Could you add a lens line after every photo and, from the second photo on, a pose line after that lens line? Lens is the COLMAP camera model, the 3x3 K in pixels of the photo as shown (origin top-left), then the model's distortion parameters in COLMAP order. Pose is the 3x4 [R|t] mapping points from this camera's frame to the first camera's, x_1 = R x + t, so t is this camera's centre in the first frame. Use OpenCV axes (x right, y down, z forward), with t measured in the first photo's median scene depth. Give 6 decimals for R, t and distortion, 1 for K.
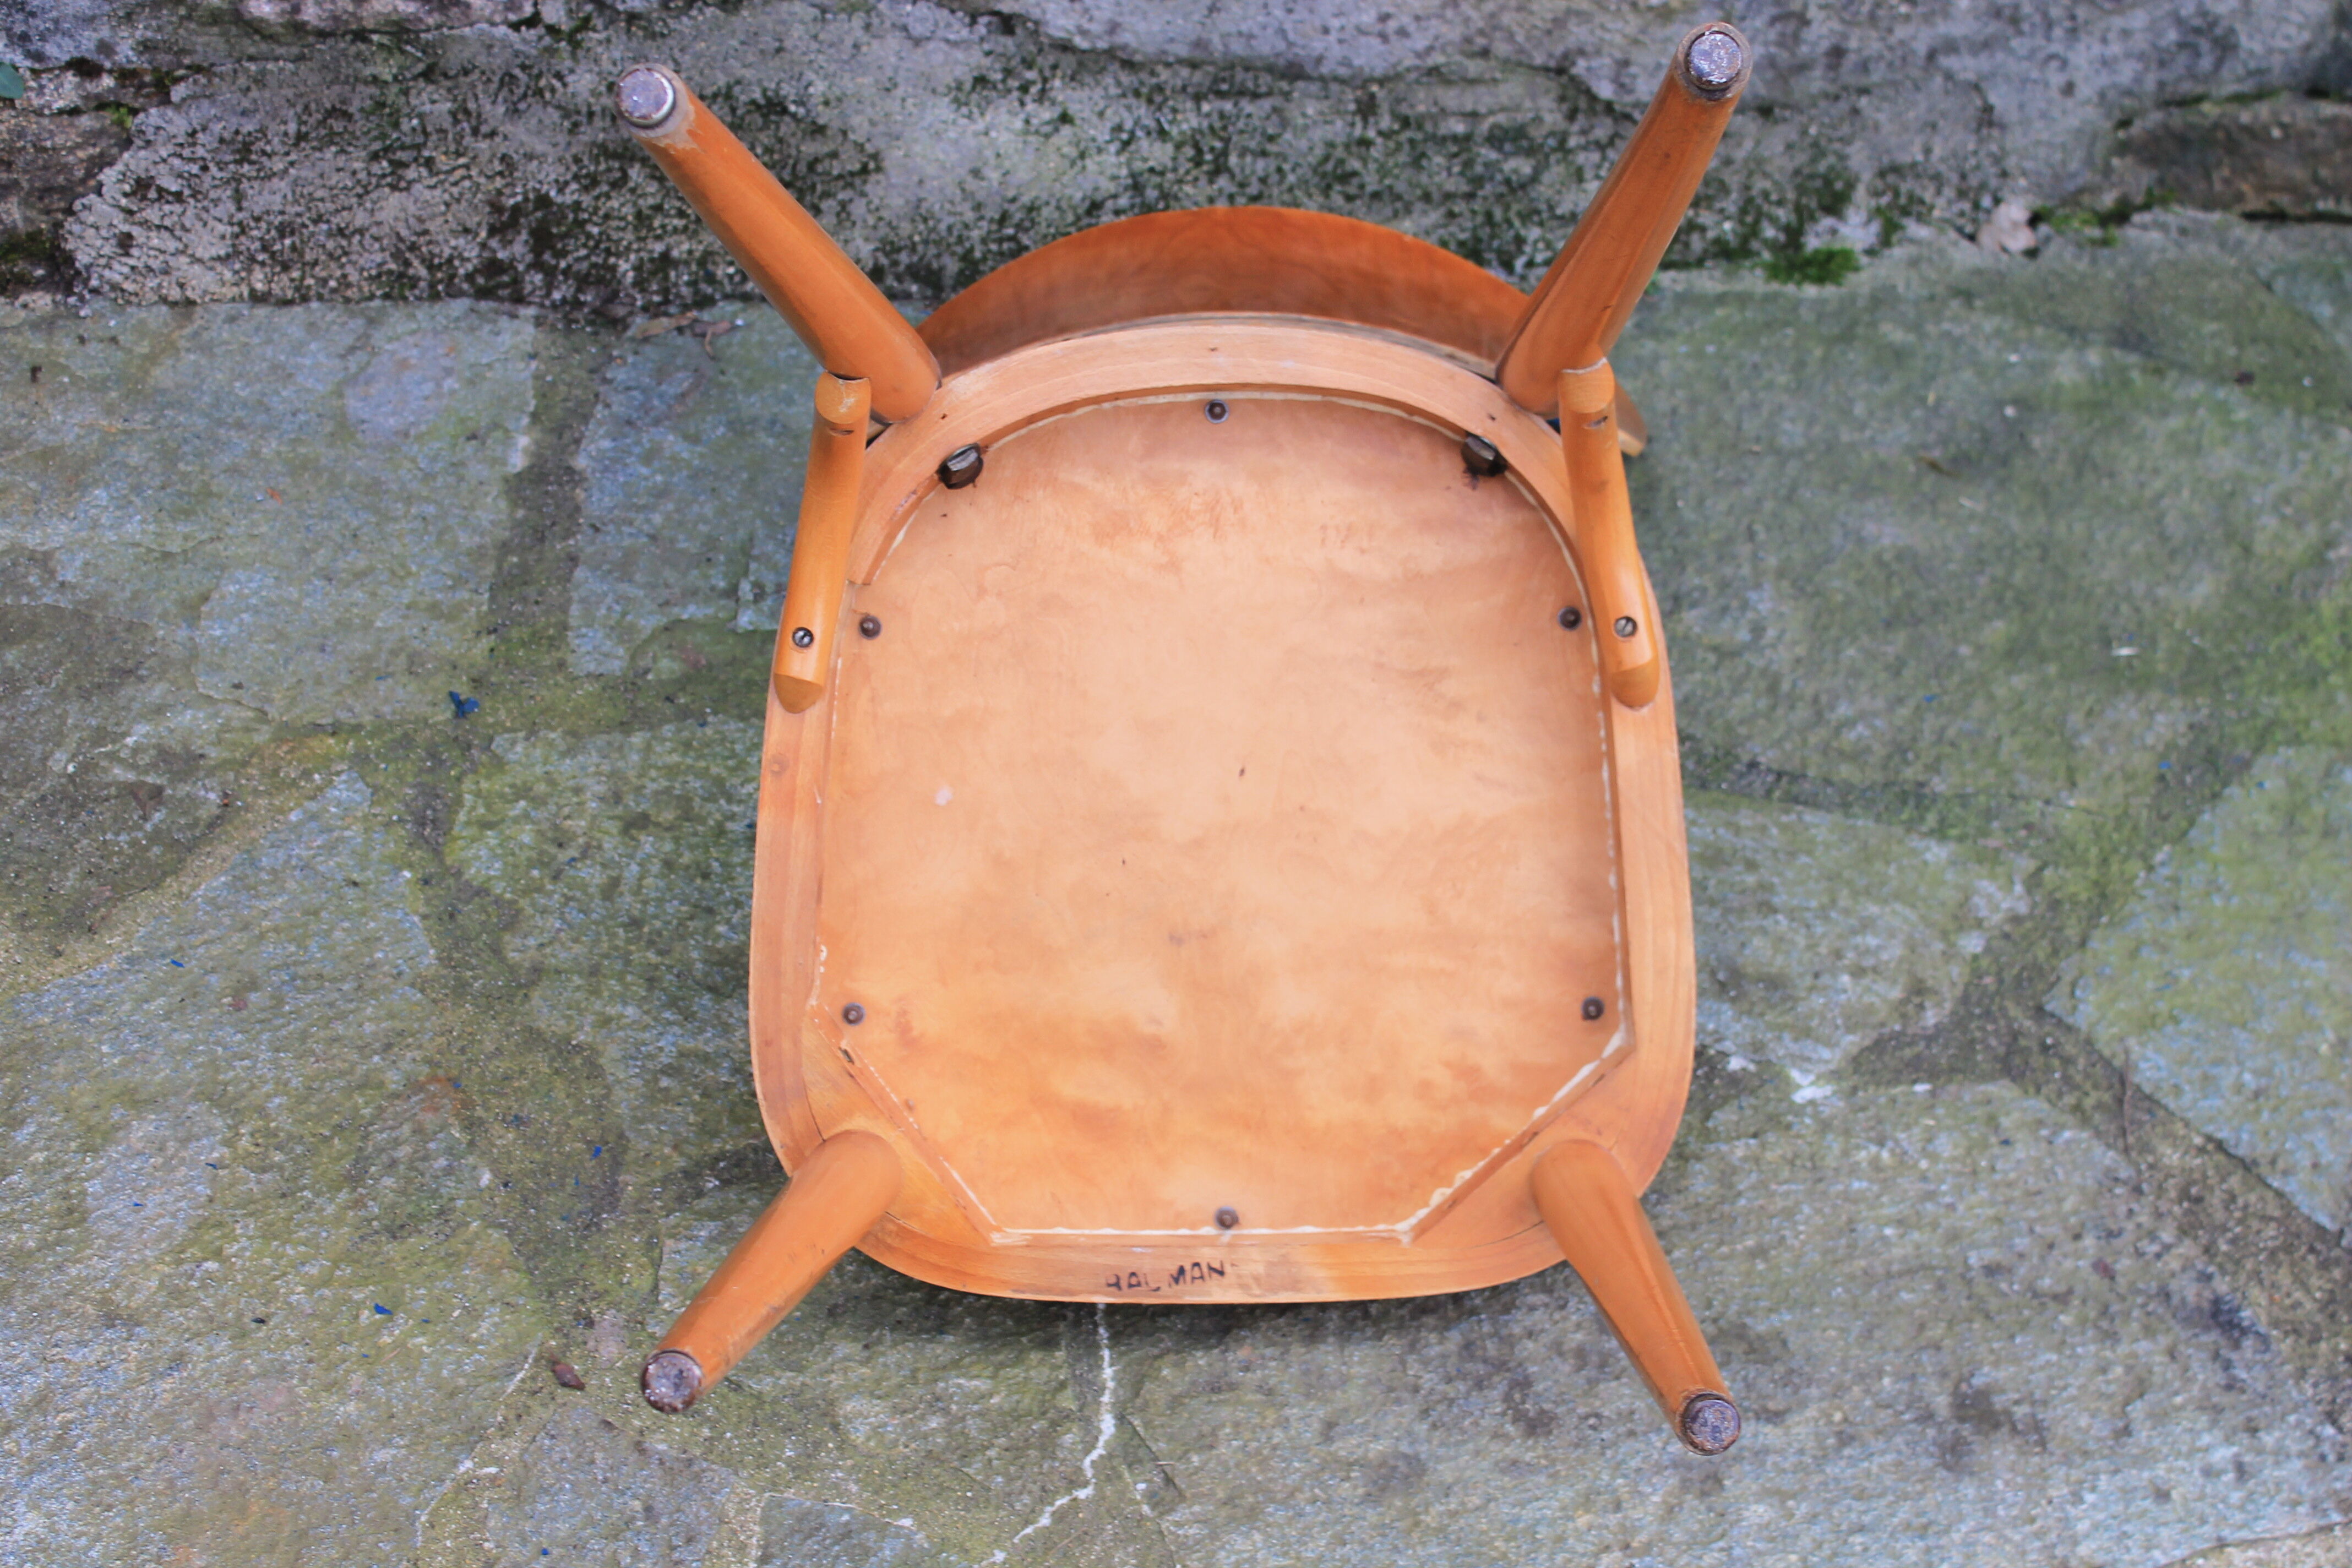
lens RADIAL K [[3752.8, 0, 1226.7], [0, 3752.8, 763.8], [0, 0, 1]] dist [-0.010699, 0.000000]
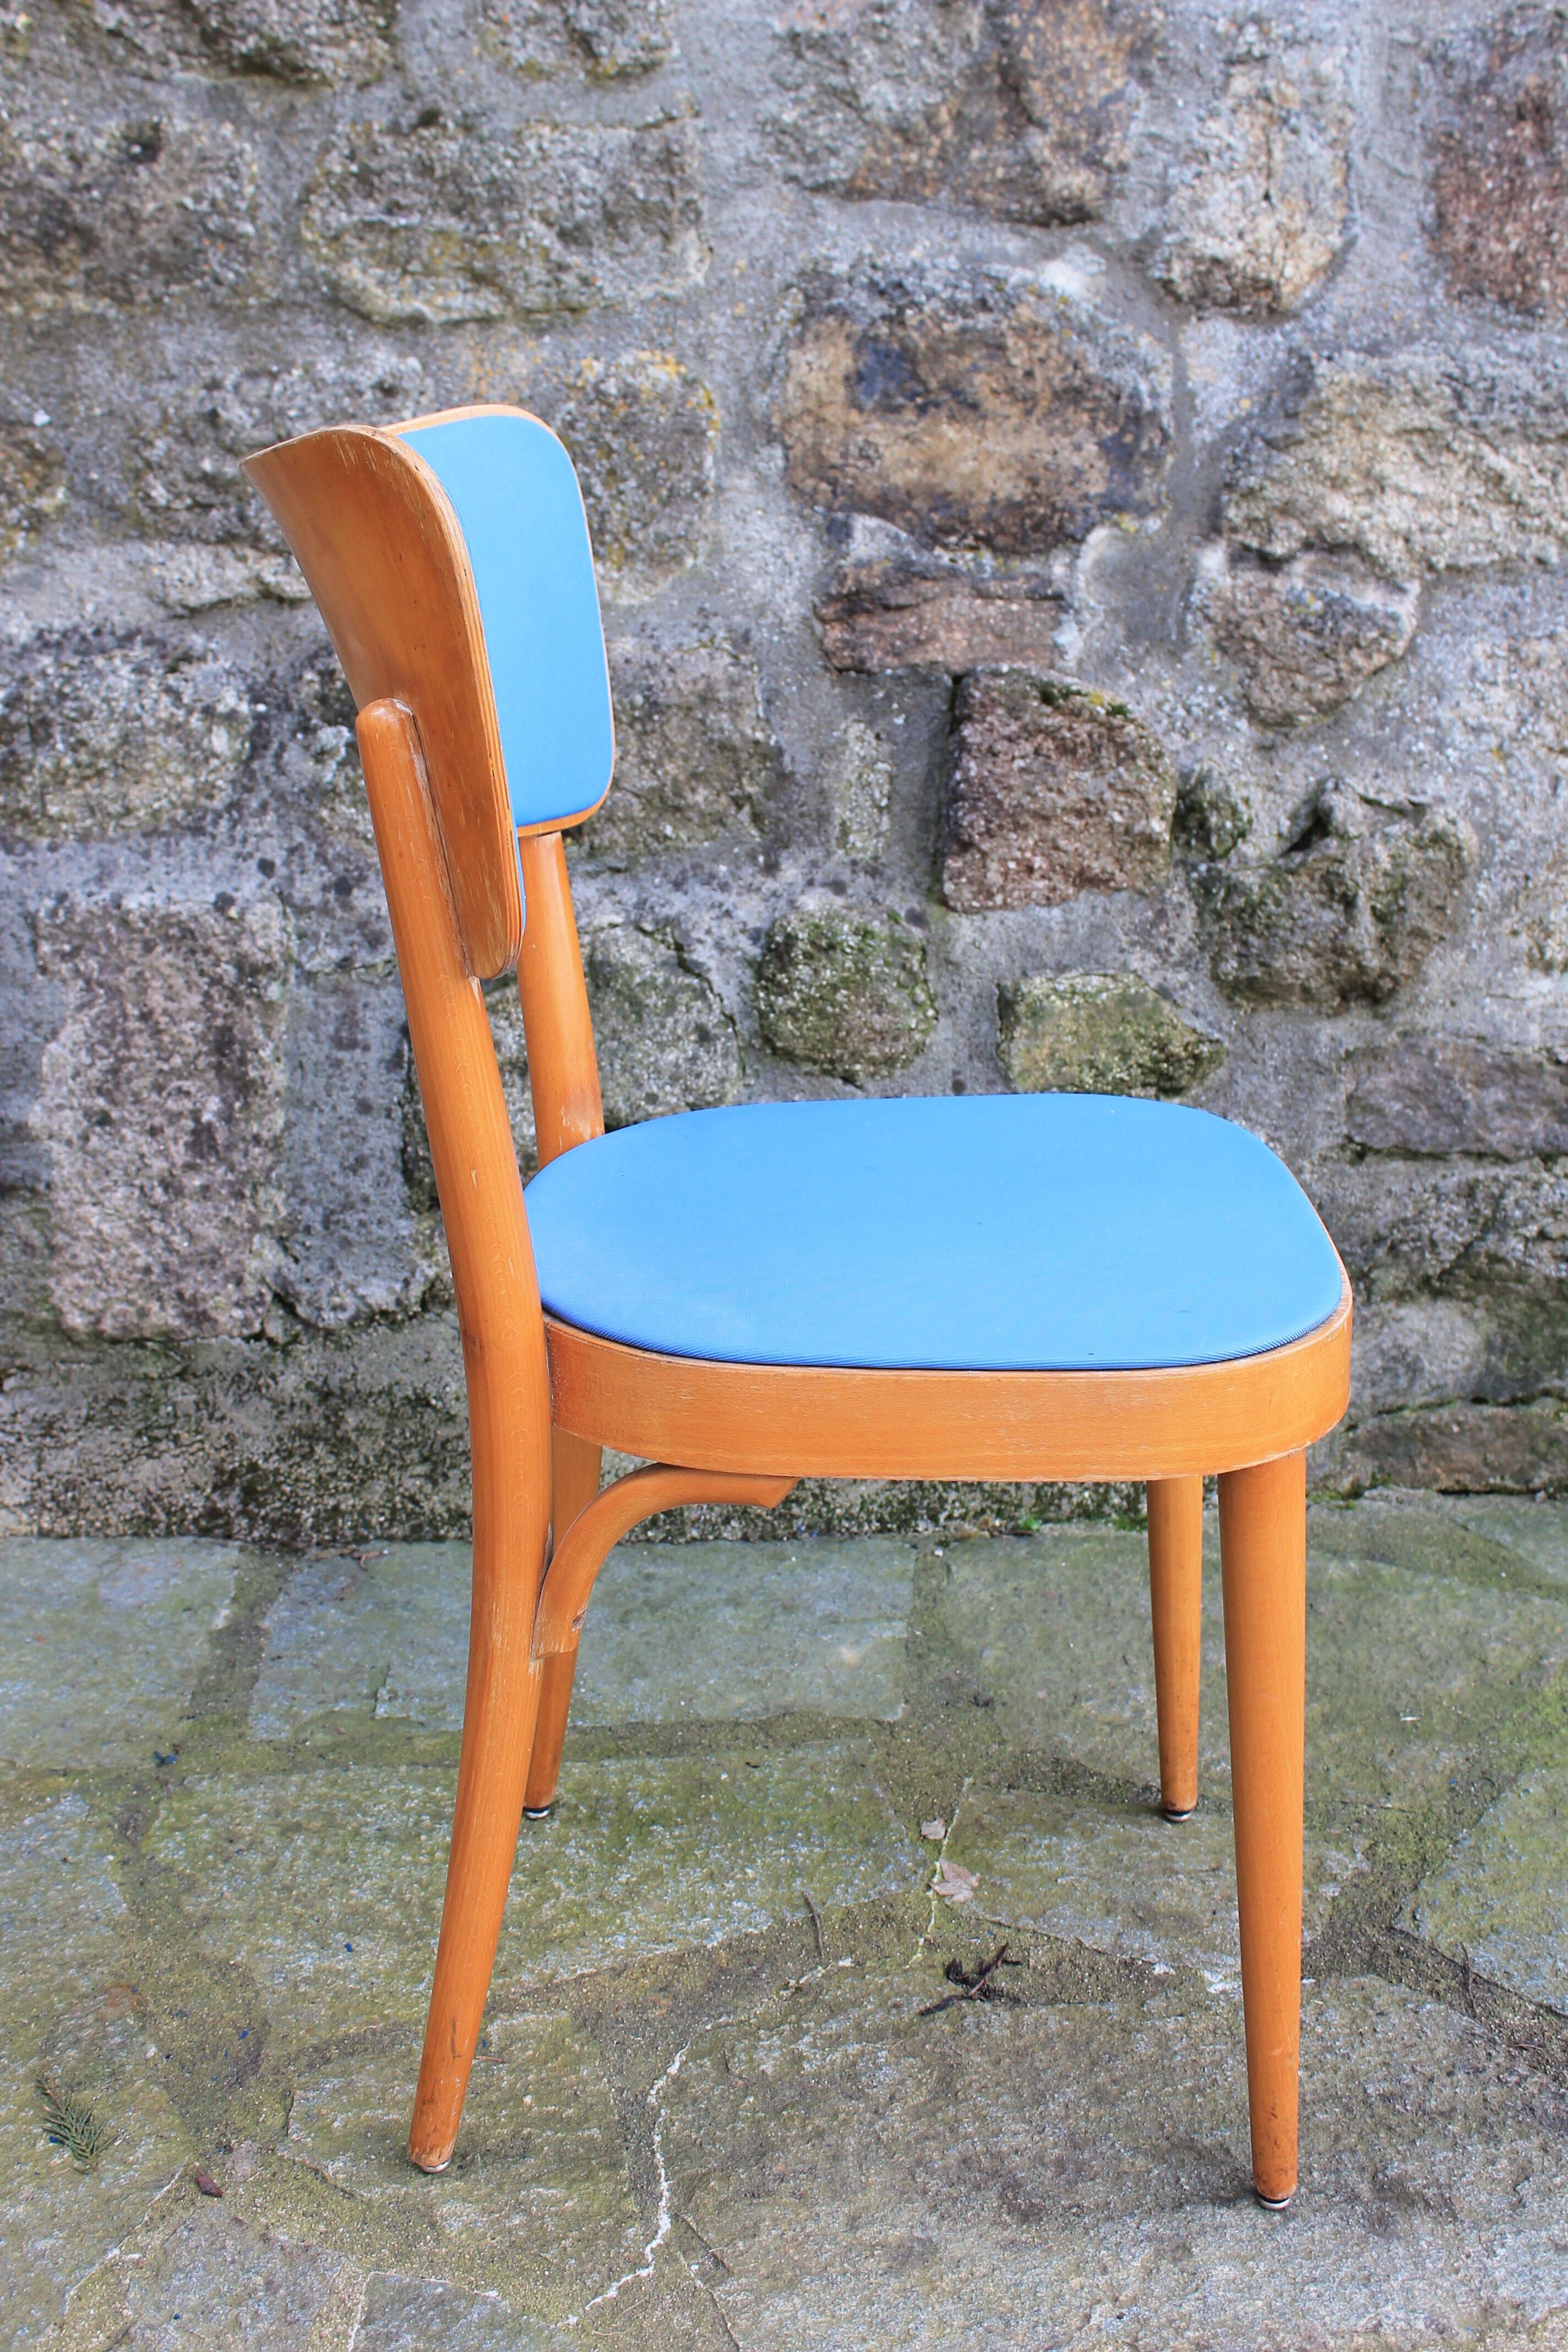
lens RADIAL K [[2425.2, 0, 758.8], [0, 2425.2, 1115.5], [0, 0, 1]] dist [-0.084816, 0.000000]
pose [[0.999226, 0.015728, 0.036058, -0.028628], [0.004143, 0.869435, -0.494031, 0.200829], [-0.039120, 0.493797, 0.868697, 0.147475]]
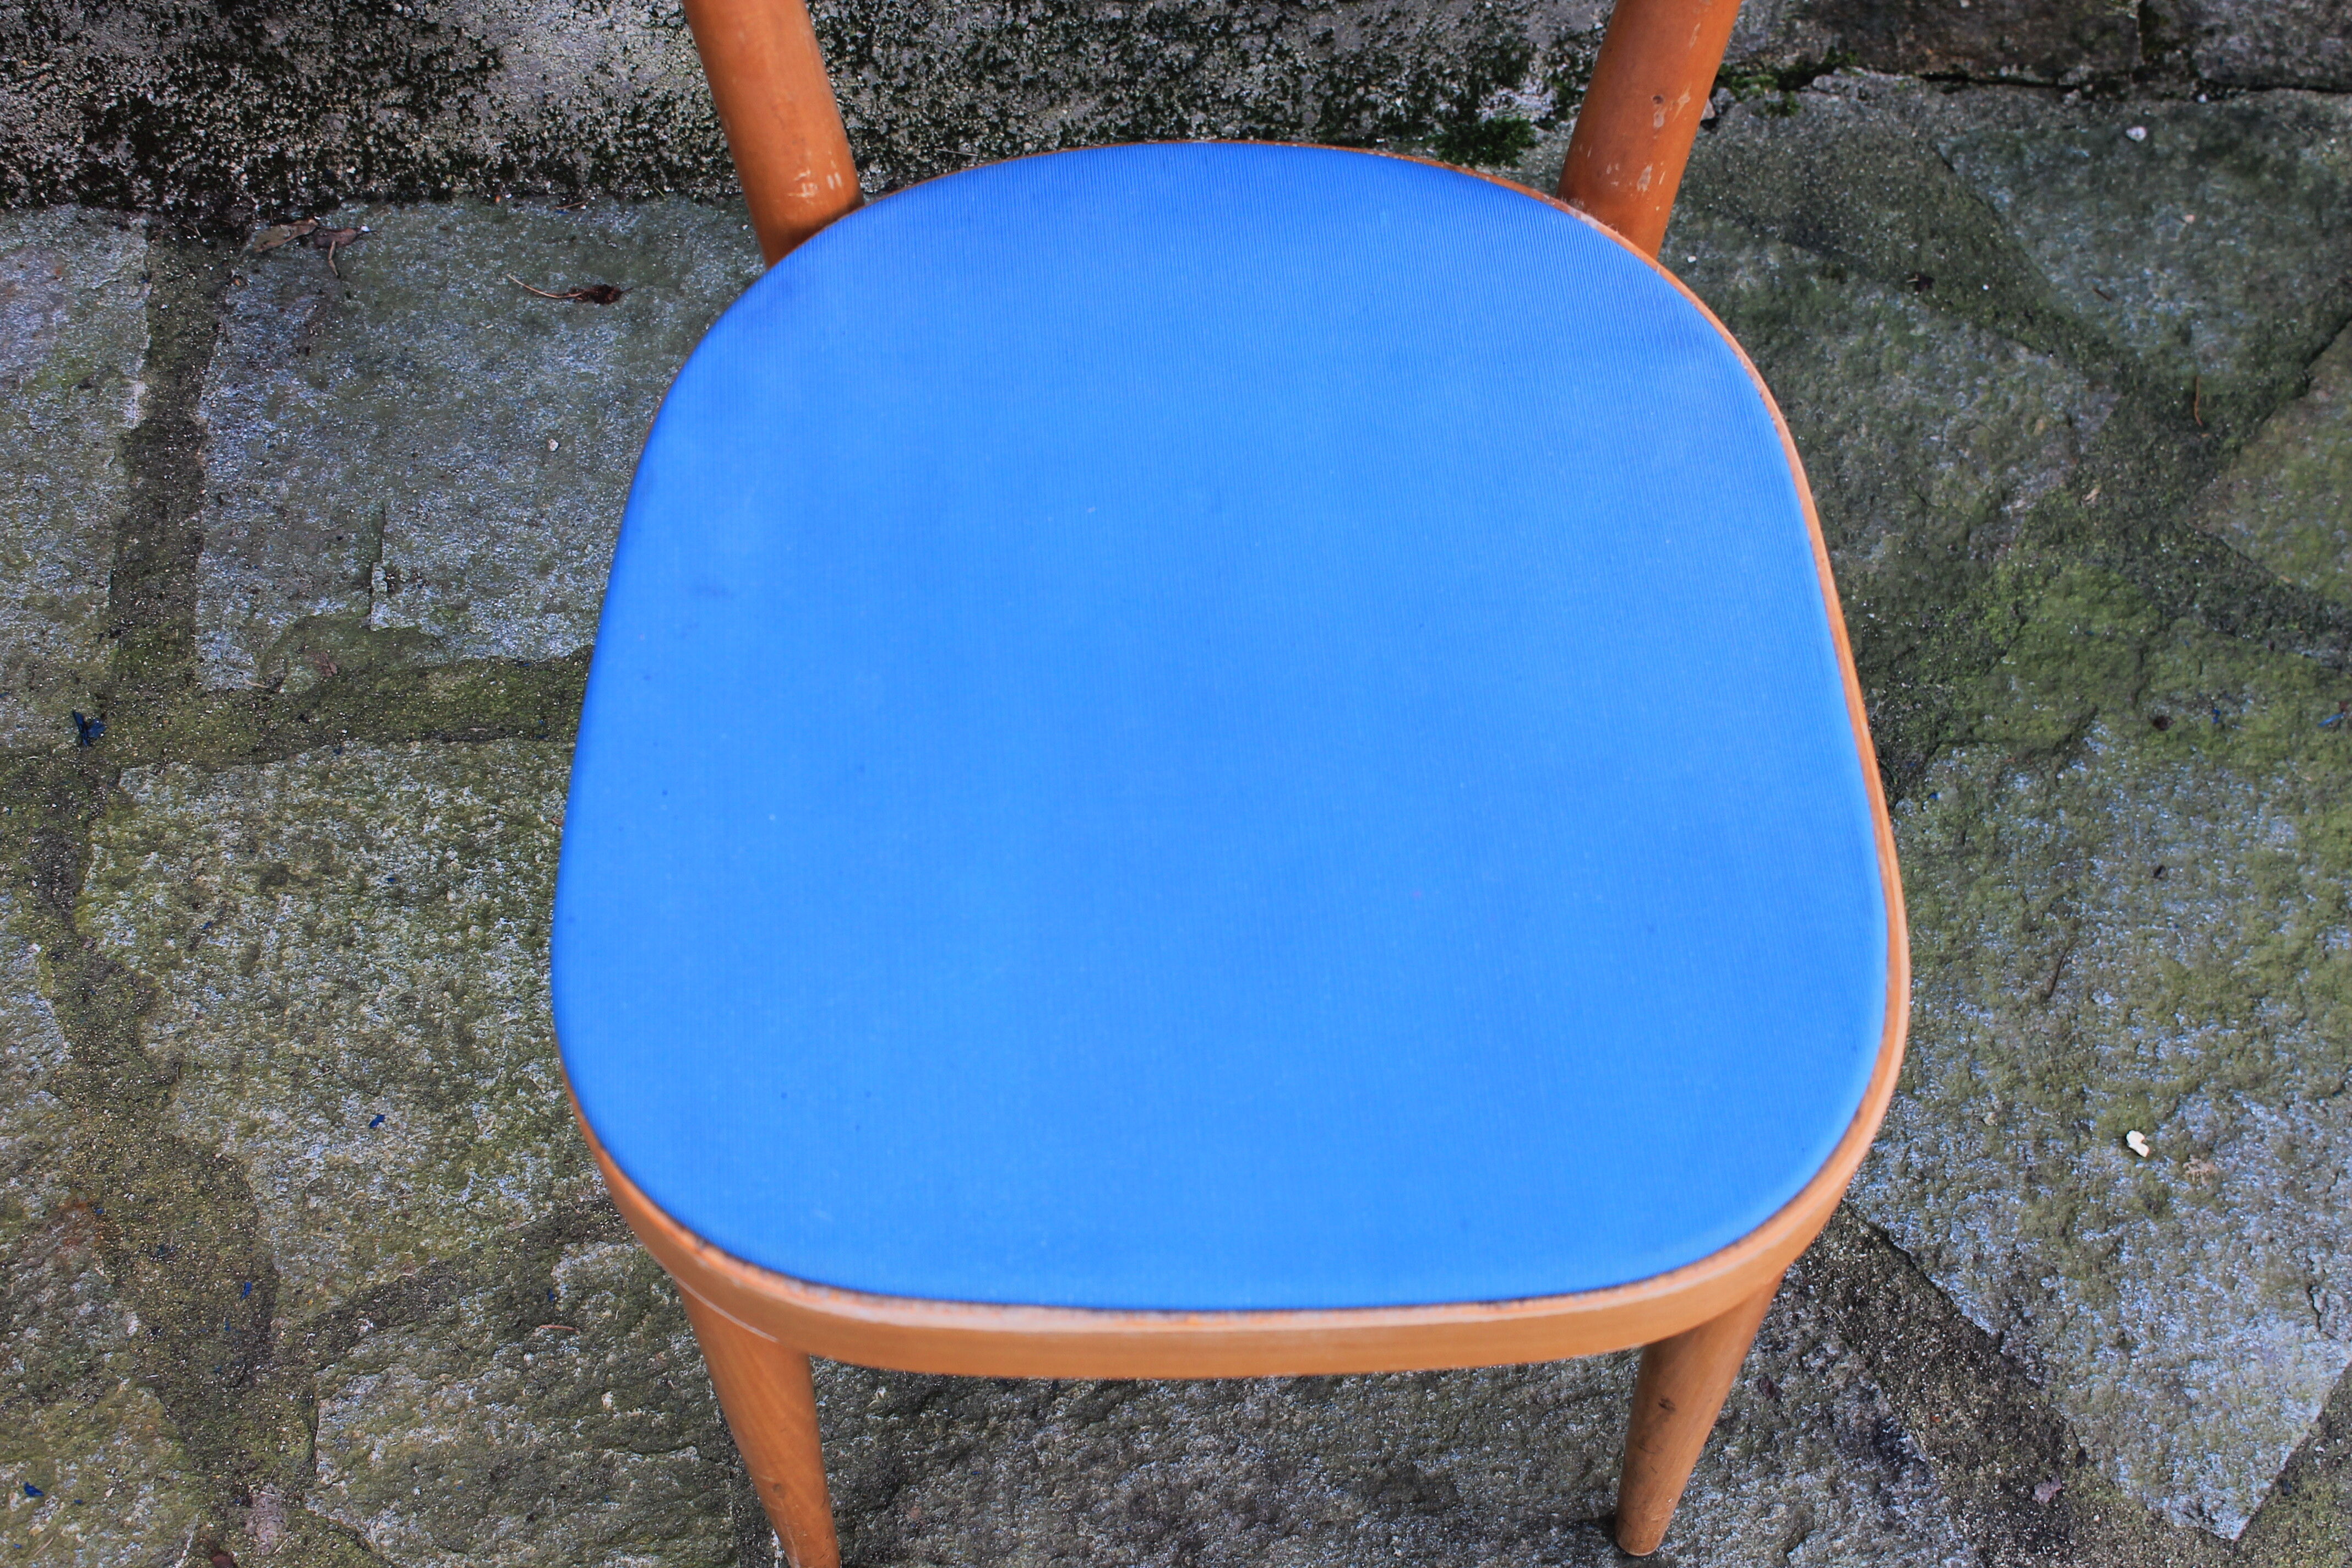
lens RADIAL K [[2952.8, 0, 1214.3], [0, 2952.8, 788.6], [0, 0, 1]] dist [-0.053791, 0.000000]
pose [[0.997100, -0.035214, 0.067471, 0.031974], [0.014517, 0.958243, 0.285585, -0.207312], [-0.074710, -0.283777, 0.955975, 0.254426]]
